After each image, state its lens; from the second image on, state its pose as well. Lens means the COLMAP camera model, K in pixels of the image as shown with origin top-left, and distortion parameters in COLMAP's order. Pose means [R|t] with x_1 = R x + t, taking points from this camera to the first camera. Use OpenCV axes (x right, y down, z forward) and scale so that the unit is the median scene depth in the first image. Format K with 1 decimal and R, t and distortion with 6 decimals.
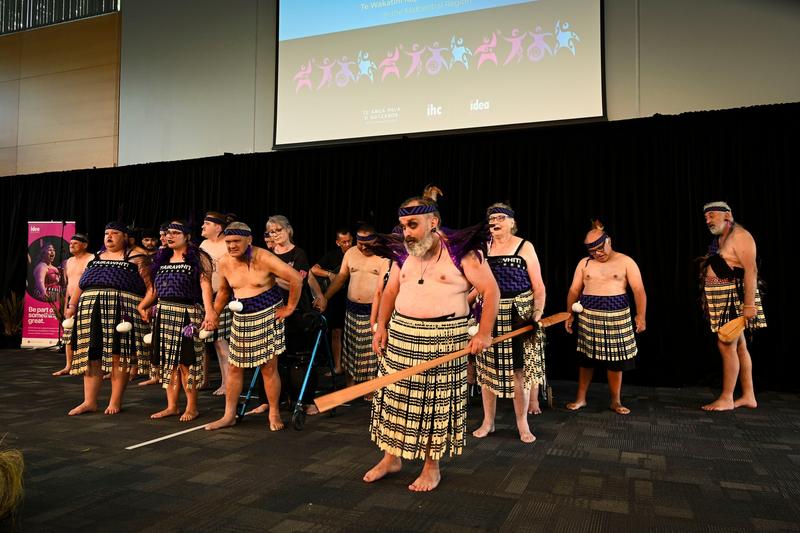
lens RADIAL K [[618.3, 0, 402.1], [0, 618.3, 267.3], [0, 0, 1]] dist [-0.006757, 0.000152]
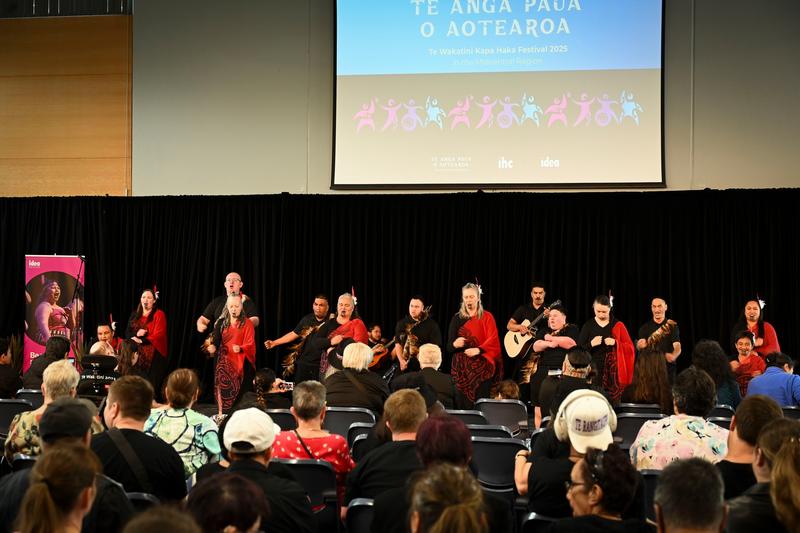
lens RADIAL K [[1469.5, 0, 403.2], [0, 1469.5, 270.9], [0, 0, 1]] dist [0.022524, 0.000000]
pose [[0.987510, 0.000997, 0.157551, -0.557989], [-0.006064, 0.999480, 0.031683, -0.165598], [-0.157437, -0.032243, 0.987002, -1.562341]]
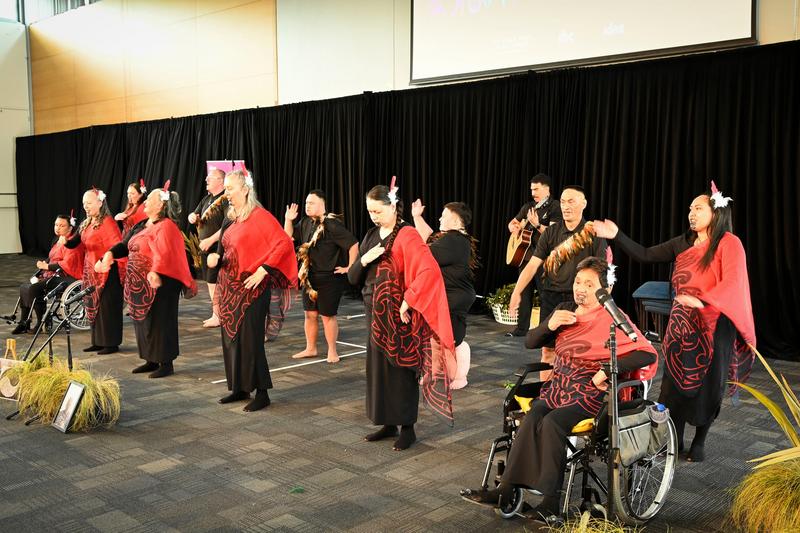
lens RADIAL K [[789.0, 0, 401.3], [0, 789.0, 269.9], [0, 0, 1]] dist [0.000106, 0.000000]
pose [[0.927701, 0.029641, -0.372145, 0.291964], [0.022143, 0.990719, 0.134110, -0.086647], [0.372666, -0.132655, 0.918435, -0.197014]]
